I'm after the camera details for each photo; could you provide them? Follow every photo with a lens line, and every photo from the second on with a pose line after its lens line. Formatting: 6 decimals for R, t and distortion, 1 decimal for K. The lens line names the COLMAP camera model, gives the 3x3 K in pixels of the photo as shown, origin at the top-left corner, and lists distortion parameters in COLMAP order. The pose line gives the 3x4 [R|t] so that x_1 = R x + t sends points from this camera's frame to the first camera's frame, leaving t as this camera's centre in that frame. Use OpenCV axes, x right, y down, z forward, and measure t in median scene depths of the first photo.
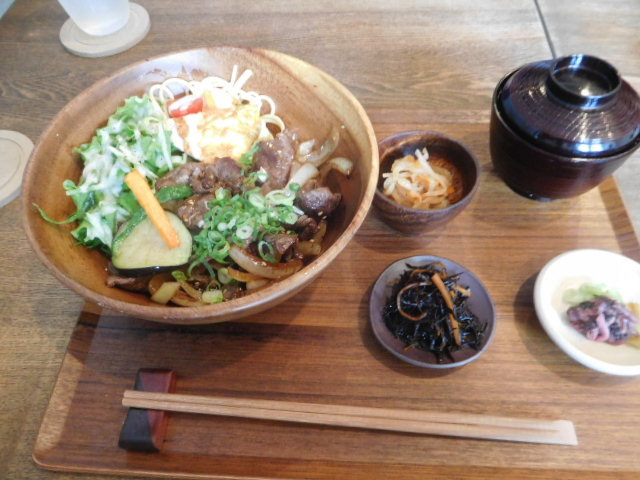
lens RADIAL K [[471.5, 0, 320.0], [0, 471.5, 240.0], [0, 0, 1]] dist [-0.010463, -0.007605]
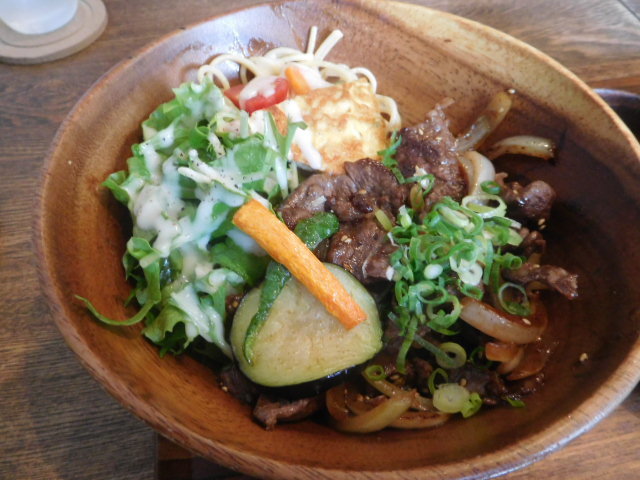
lens RADIAL K [[471.5, 0, 320.0], [0, 471.5, 240.0], [0, 0, 1]] dist [-0.010463, -0.007605]
pose [[0.969703, -0.173457, 0.172012, -0.373541], [0.178478, 0.983844, -0.014050, -0.071265], [-0.166795, 0.044325, 0.984995, 0.397371]]
